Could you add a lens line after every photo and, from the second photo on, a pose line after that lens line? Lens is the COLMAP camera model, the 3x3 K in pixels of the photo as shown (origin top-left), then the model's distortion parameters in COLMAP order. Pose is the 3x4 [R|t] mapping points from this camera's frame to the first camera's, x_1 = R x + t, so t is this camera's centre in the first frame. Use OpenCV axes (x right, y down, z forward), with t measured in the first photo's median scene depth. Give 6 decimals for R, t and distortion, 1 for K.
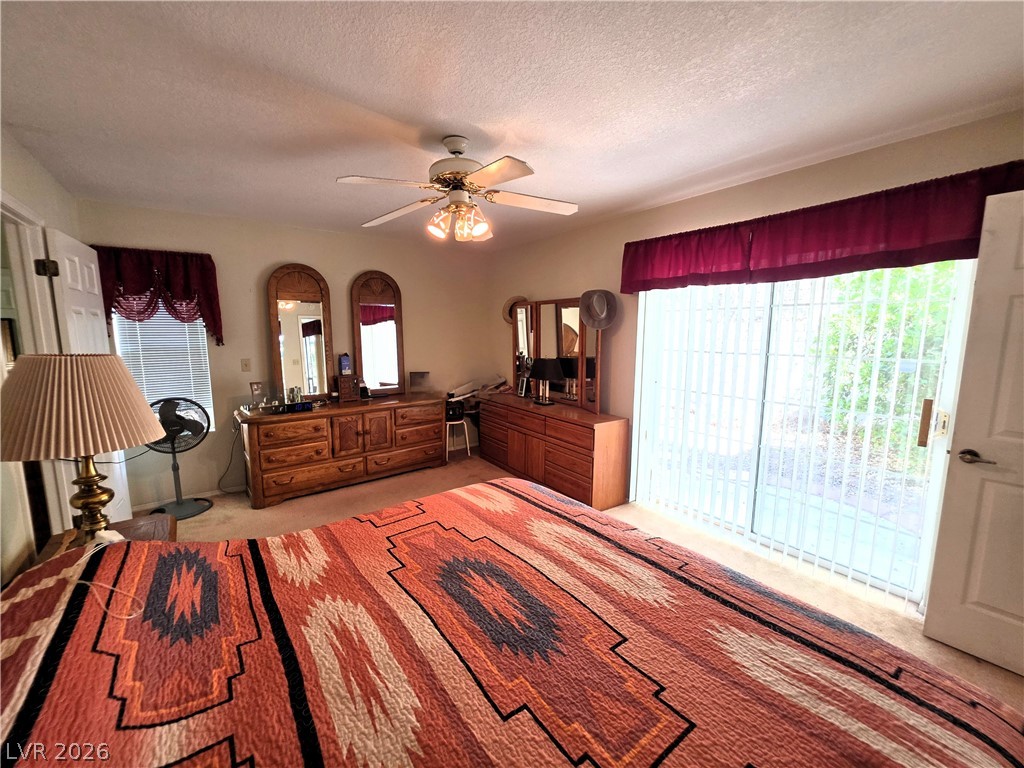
lens RADIAL K [[414.8, 0, 505.5], [0, 414.8, 387.5], [0, 0, 1]] dist [-0.006889, 0.000569]
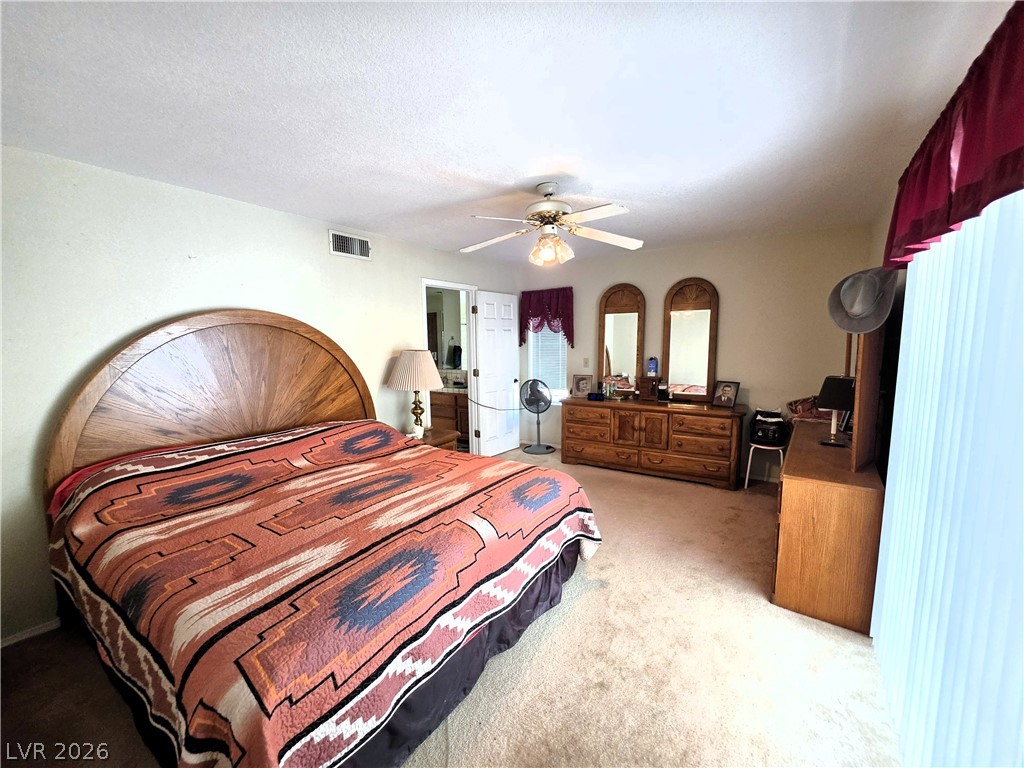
lens RADIAL K [[414.8, 0, 505.5], [0, 414.8, 387.5], [0, 0, 1]] dist [-0.006889, 0.000569]
pose [[0.320031, 0.108497, -0.941174, 0.667801], [-0.117095, 0.990334, 0.074348, -0.047810], [0.940143, 0.086413, 0.329642, 0.327286]]
